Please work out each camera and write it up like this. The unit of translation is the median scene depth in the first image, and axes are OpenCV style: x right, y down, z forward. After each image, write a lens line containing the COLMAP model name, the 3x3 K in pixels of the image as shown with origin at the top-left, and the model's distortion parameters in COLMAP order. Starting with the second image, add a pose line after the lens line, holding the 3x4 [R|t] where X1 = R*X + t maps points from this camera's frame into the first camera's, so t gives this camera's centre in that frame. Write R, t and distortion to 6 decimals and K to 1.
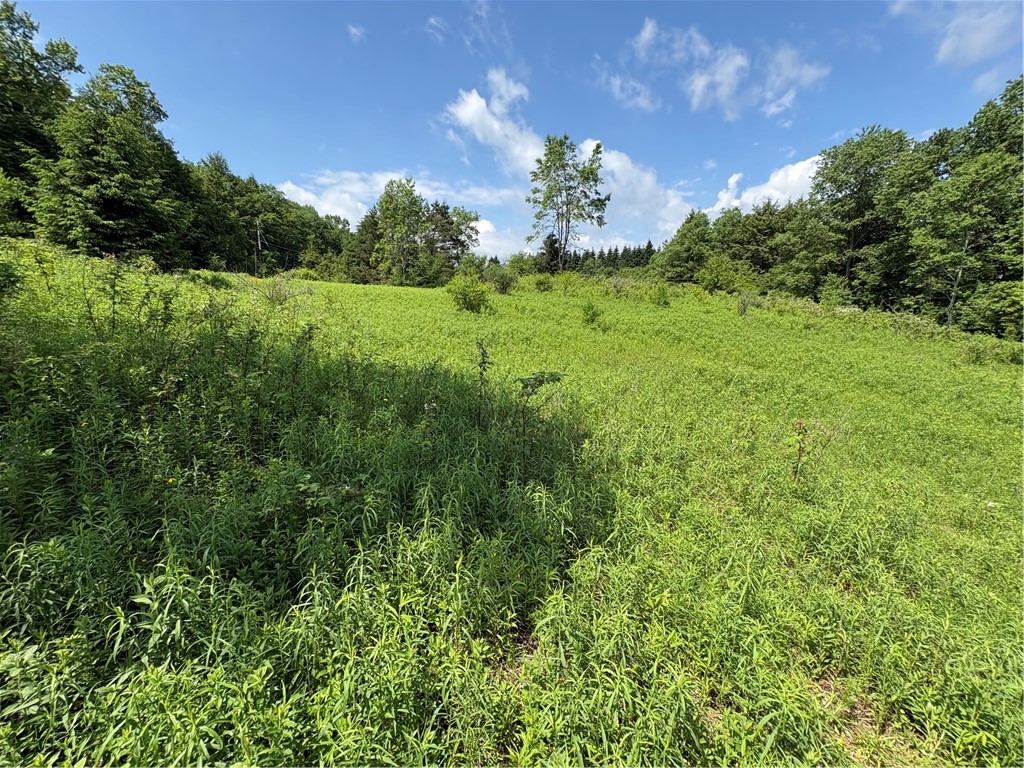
lens RADIAL K [[406.0, 0, 509.9], [0, 406.0, 382.0], [0, 0, 1]] dist [0.000130, -0.000154]
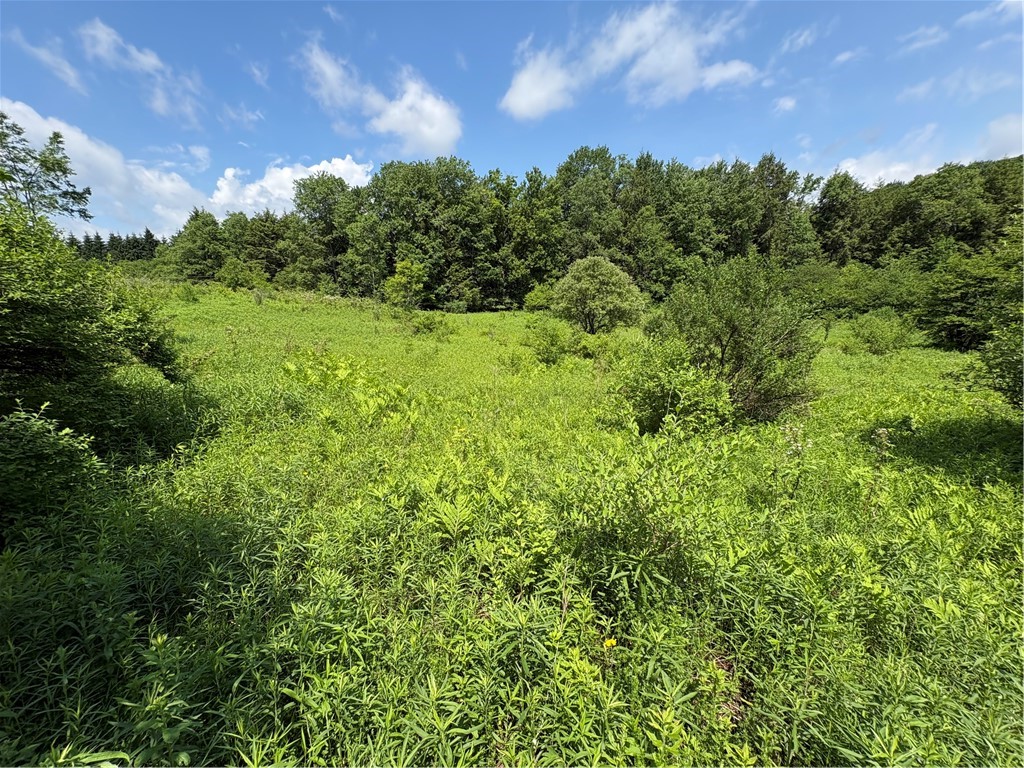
lens RADIAL K [[406.0, 0, 509.9], [0, 406.0, 382.0], [0, 0, 1]] dist [0.000130, -0.000154]
pose [[0.525146, -0.220257, 0.822015, -0.102939], [0.208613, 0.969773, 0.126576, 0.052240], [-0.825047, 0.105012, 0.555221, -0.253244]]
